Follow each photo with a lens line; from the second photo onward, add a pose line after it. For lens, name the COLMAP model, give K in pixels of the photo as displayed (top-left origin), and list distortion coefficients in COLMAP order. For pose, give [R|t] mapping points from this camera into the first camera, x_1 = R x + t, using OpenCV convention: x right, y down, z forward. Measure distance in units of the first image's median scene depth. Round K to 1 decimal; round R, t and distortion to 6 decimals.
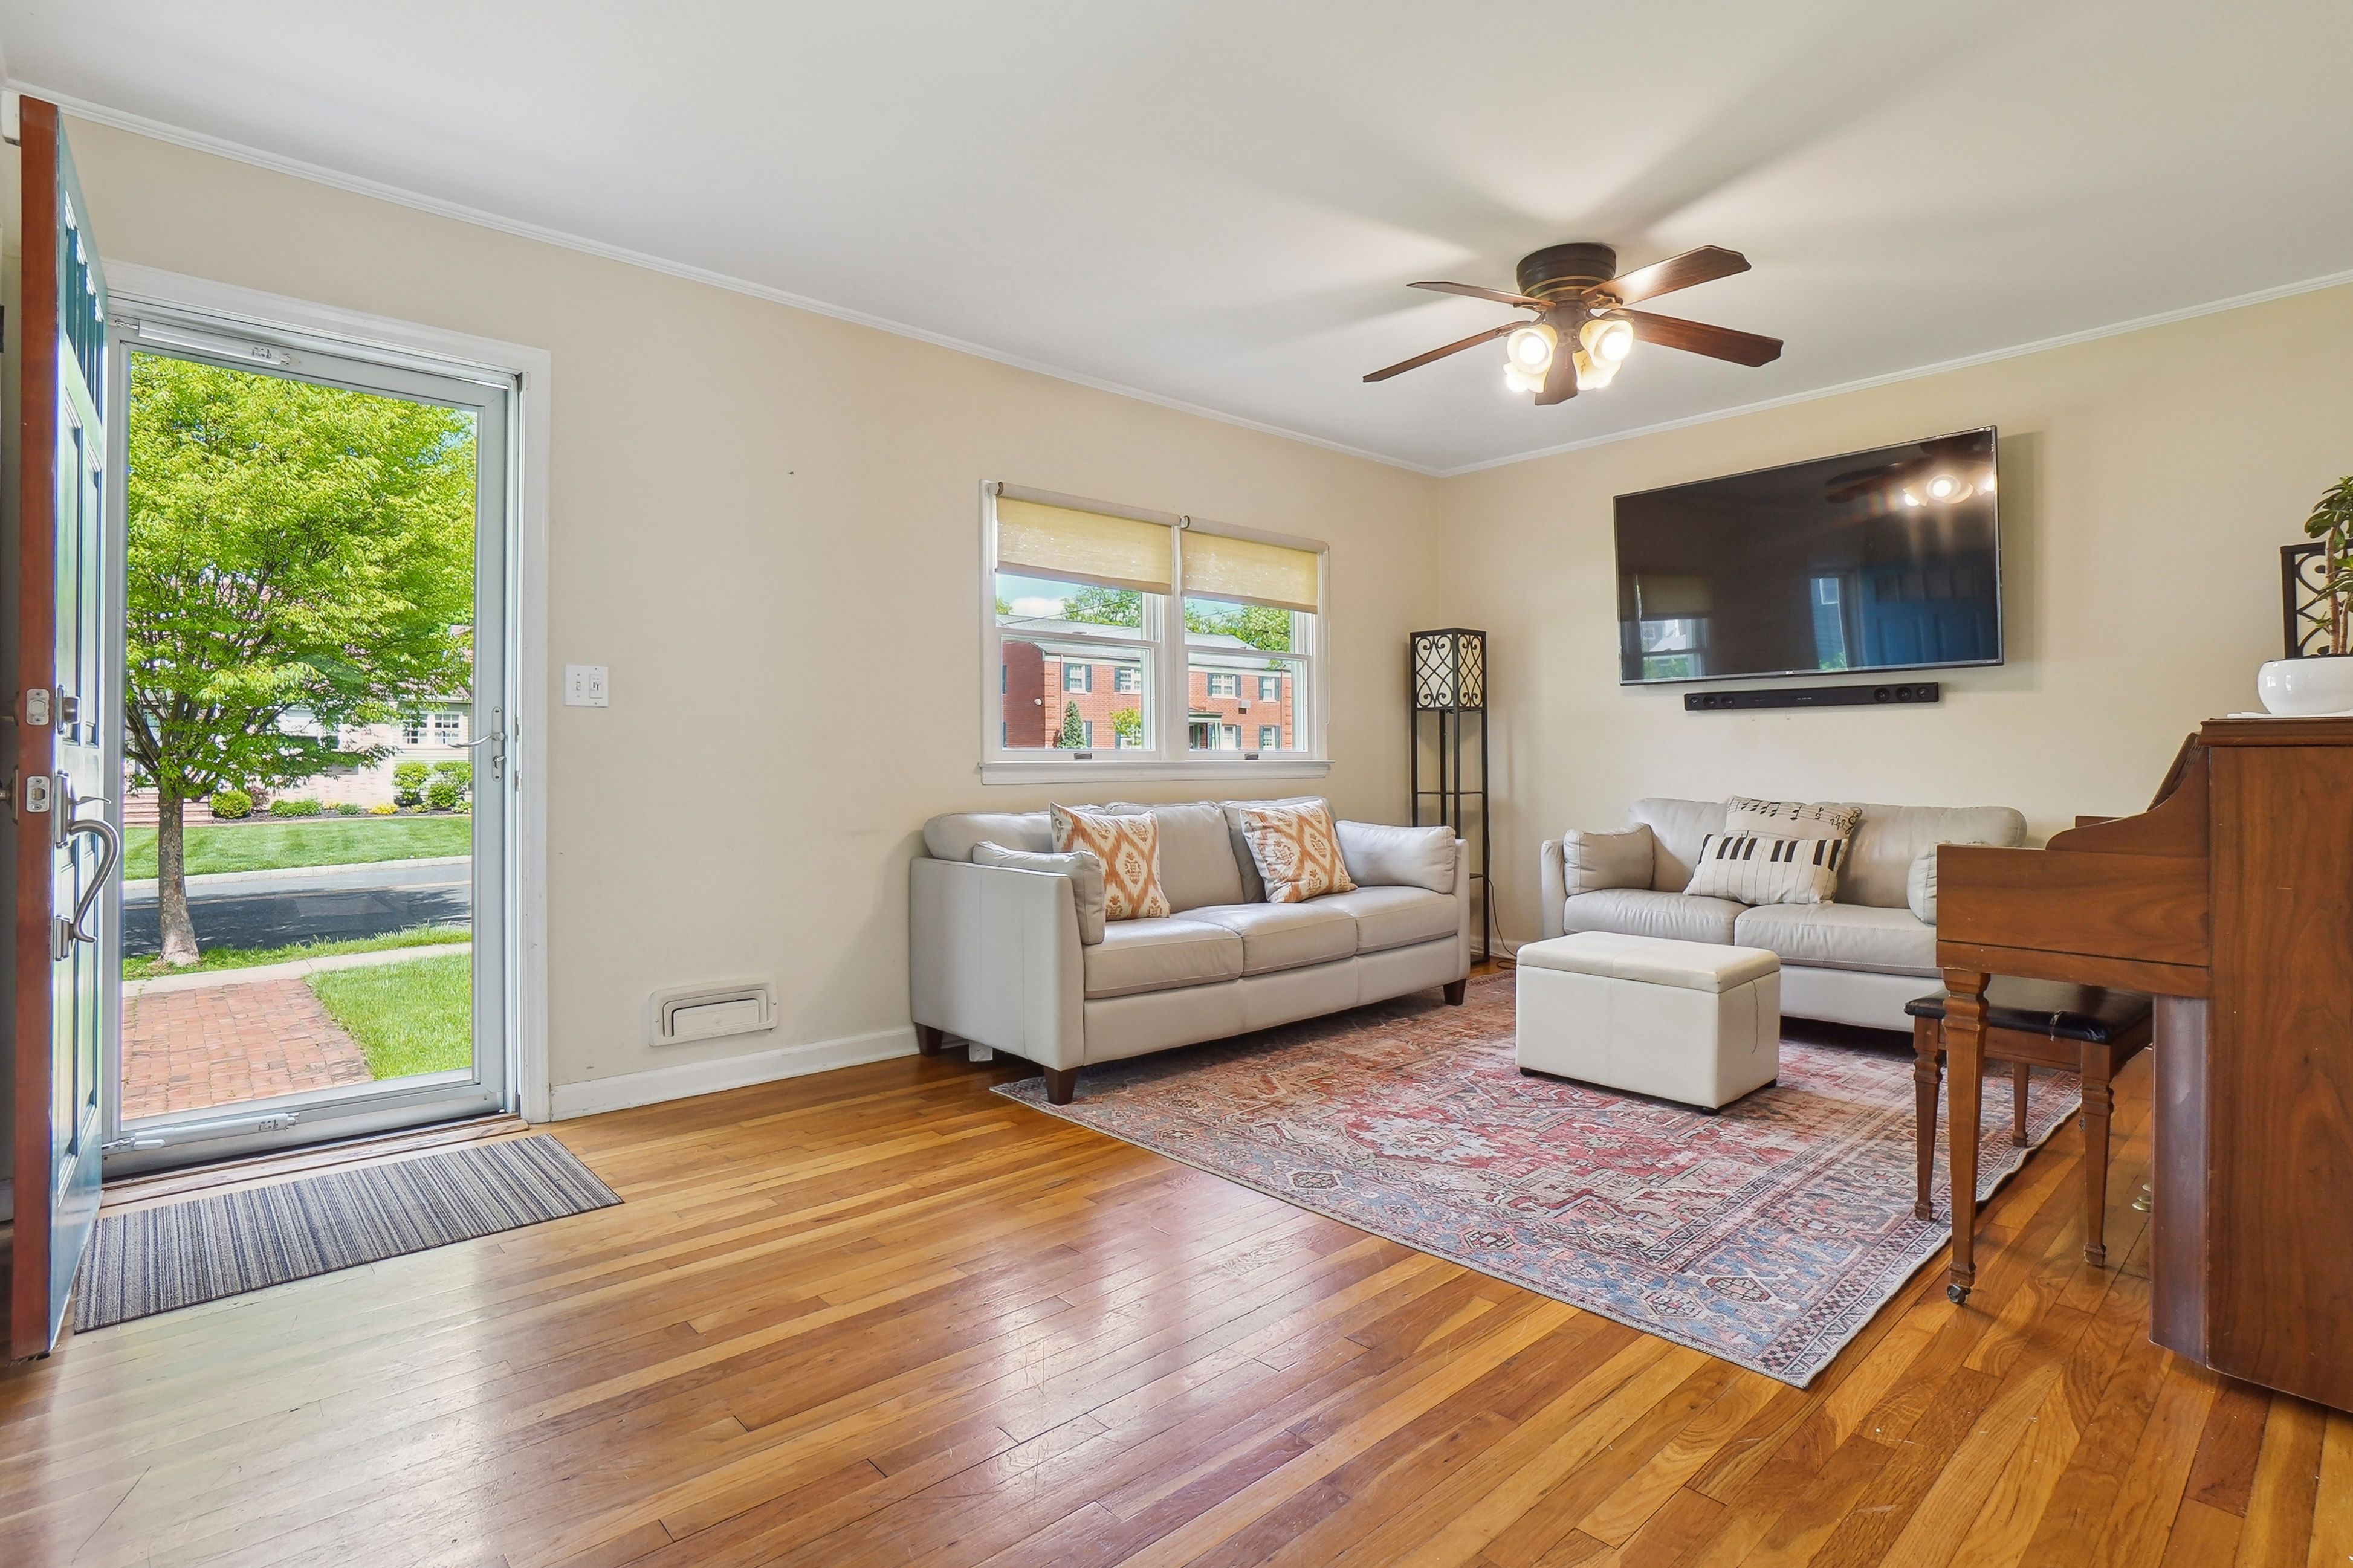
lens RADIAL K [[1127.4, 0, 1122.0], [0, 1127.4, 754.8], [0, 0, 1]] dist [0.001600, 0.000050]
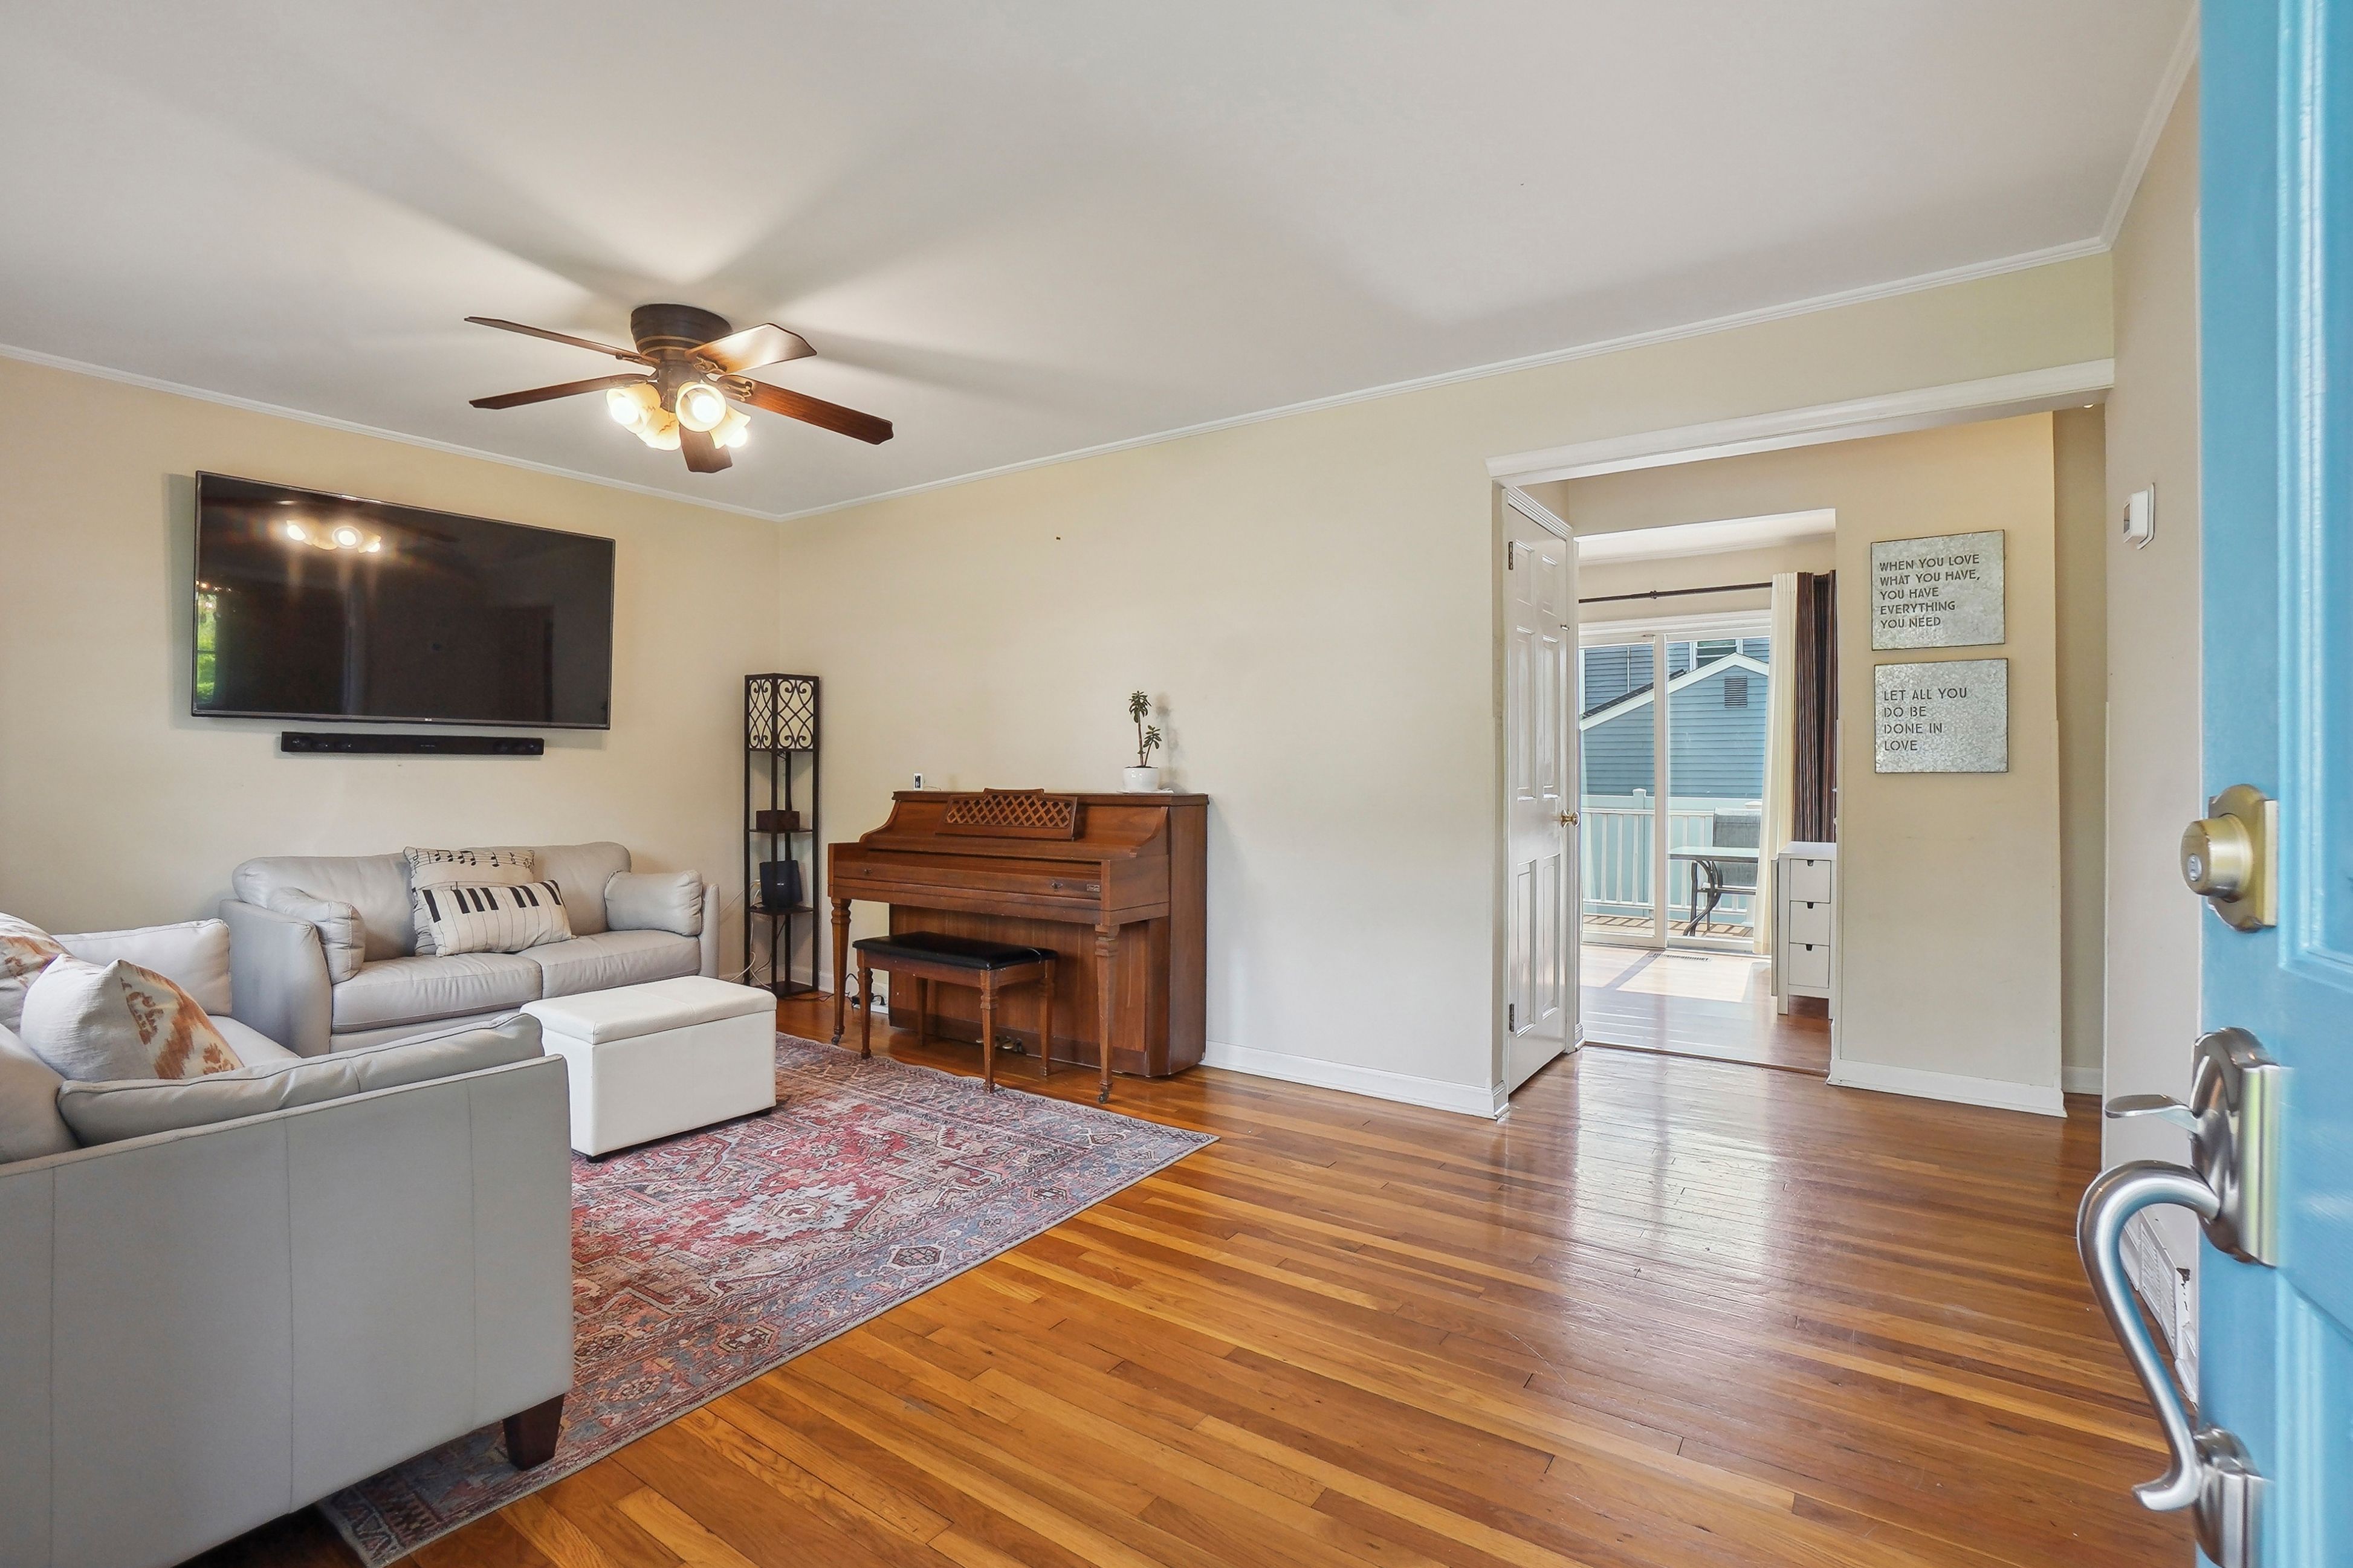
lens RADIAL K [[1078.3, 0, 1166.8], [0, 1078.3, 791.6], [0, 0, 1]] dist [-0.021184, -0.000040]
pose [[-0.240828, 0.007447, 0.970539, -0.686839], [-0.002056, 0.999964, -0.008183, -0.002003], [-0.970566, -0.003966, -0.240804, 0.932594]]
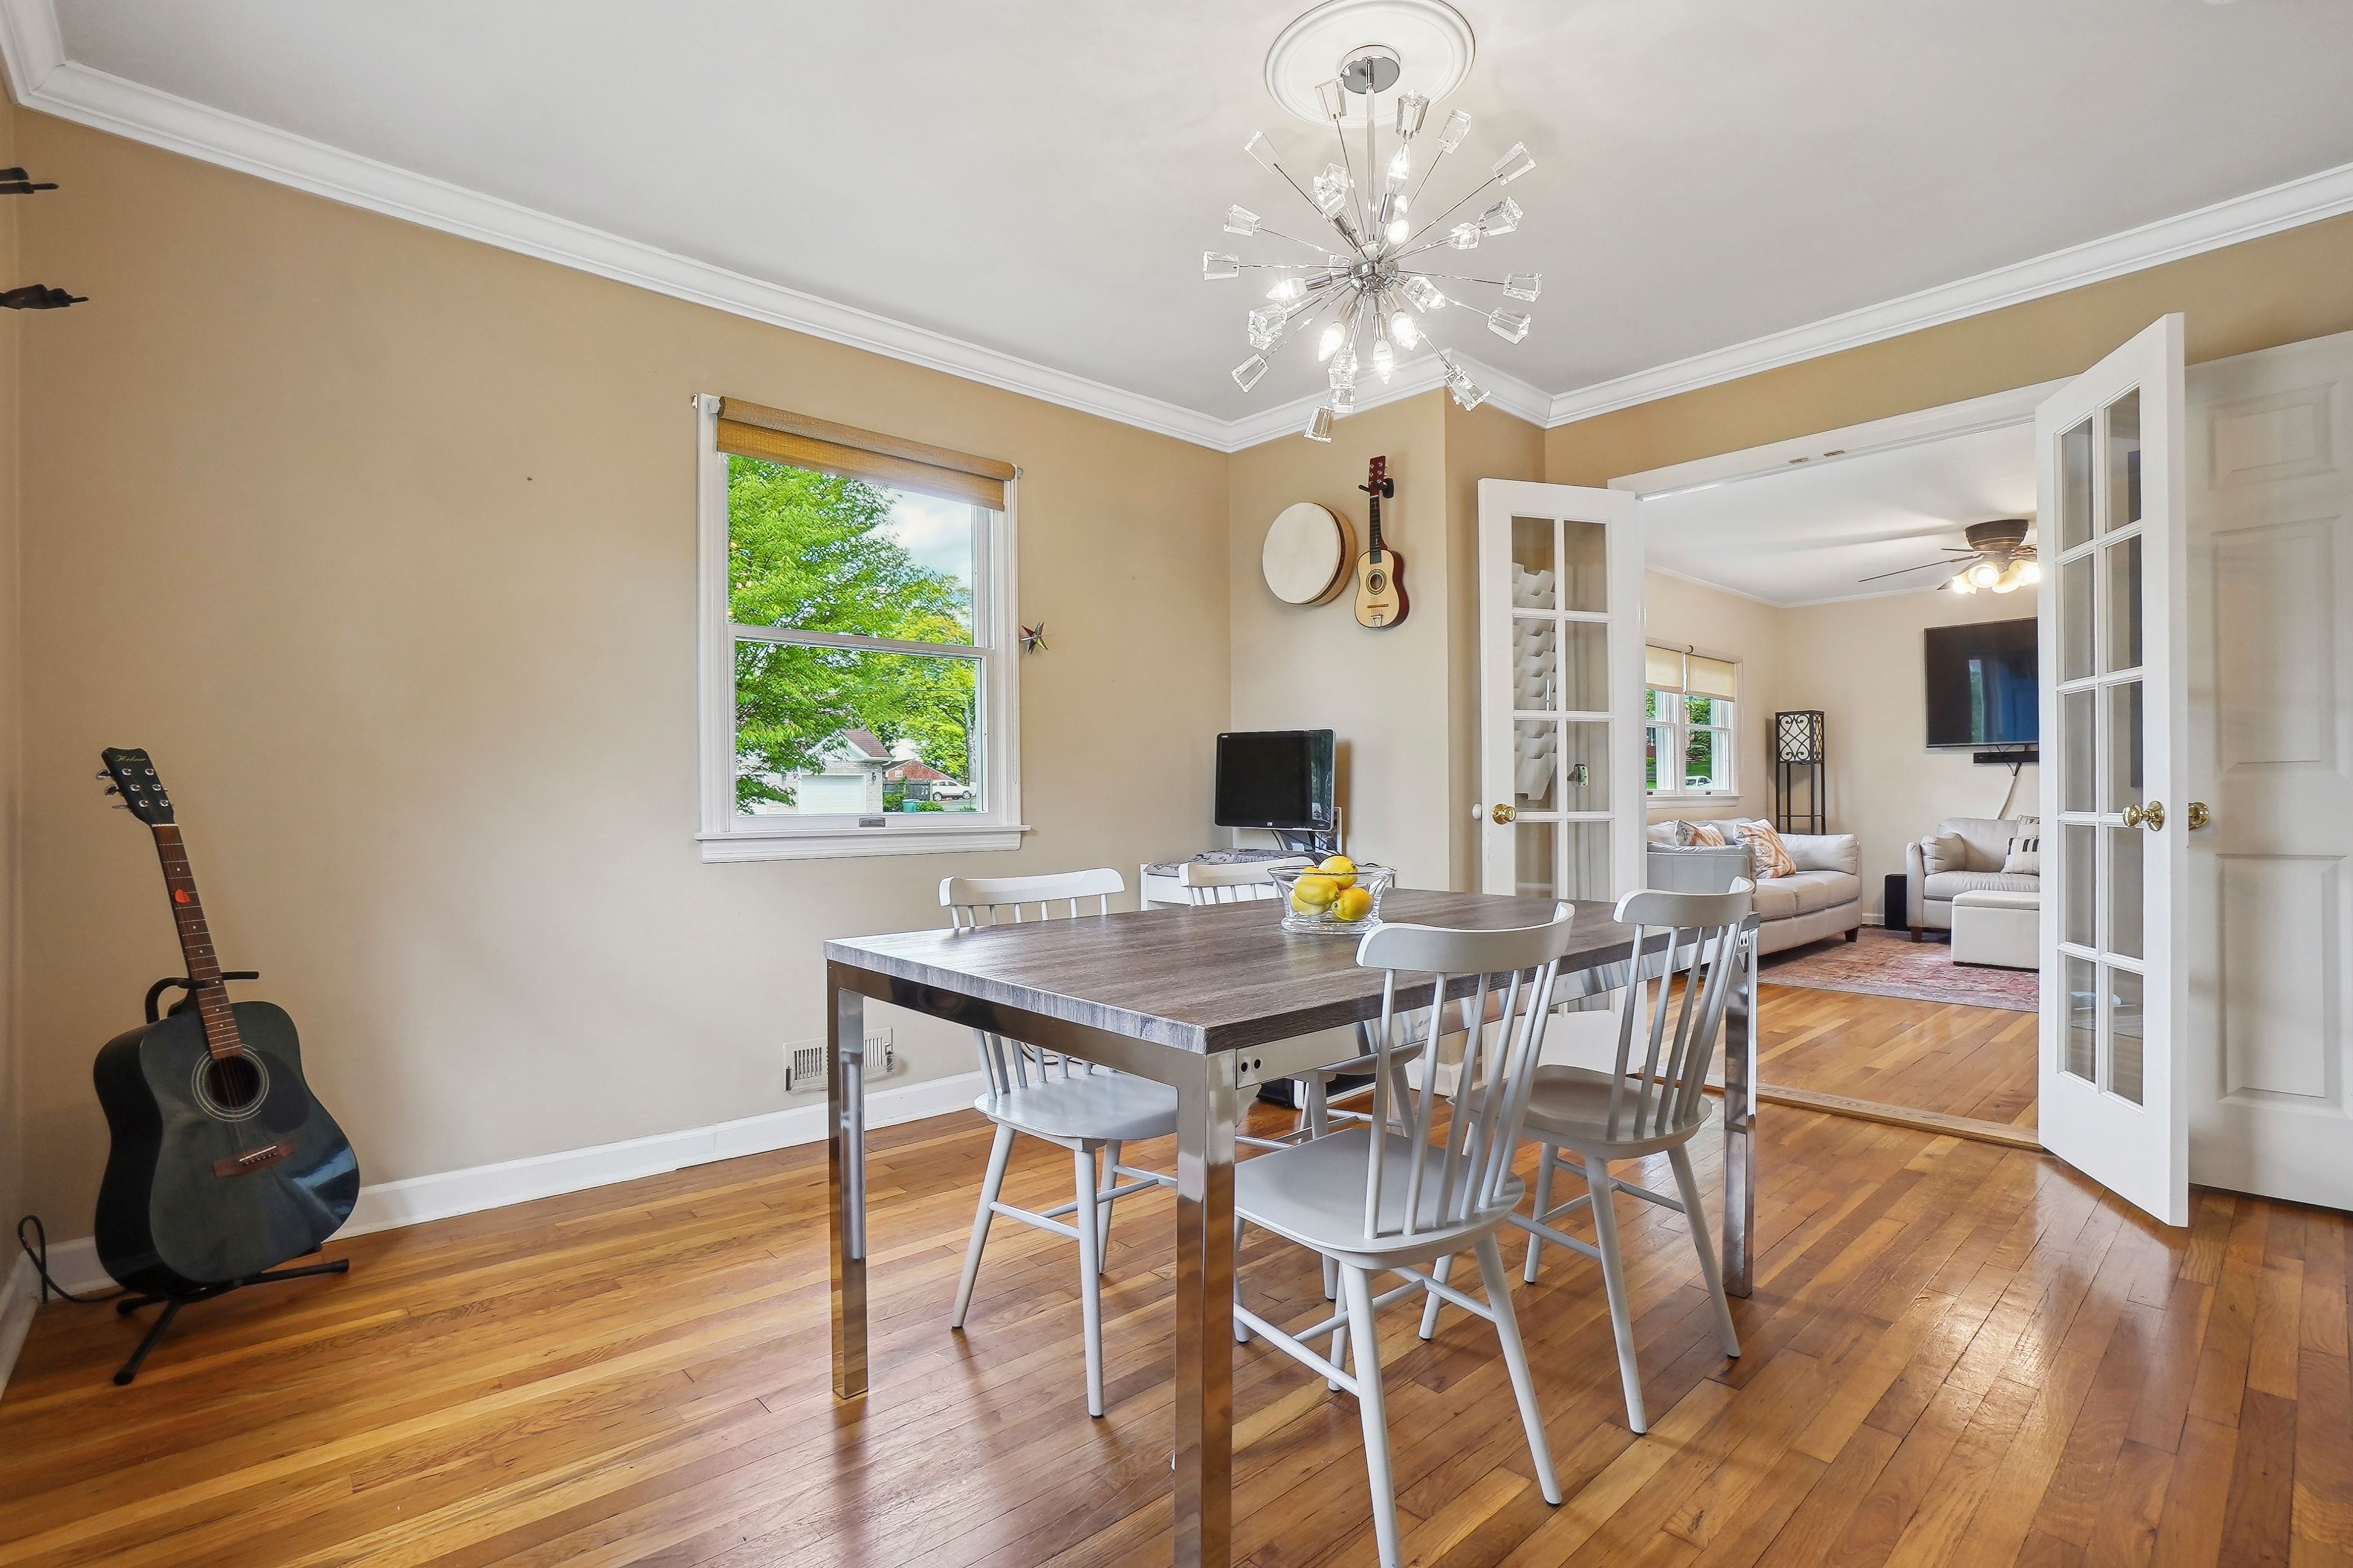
lens RADIAL K [[1078.3, 0, 1173.0], [0, 1078.3, 786.9], [0, 0, 1]] dist [-0.021184, -0.000040]
pose [[0.999881, -0.001754, 0.015348, -0.606421], [0.001933, 0.999930, -0.011704, 0.008766], [-0.015327, 0.011732, 0.999814, -0.457522]]
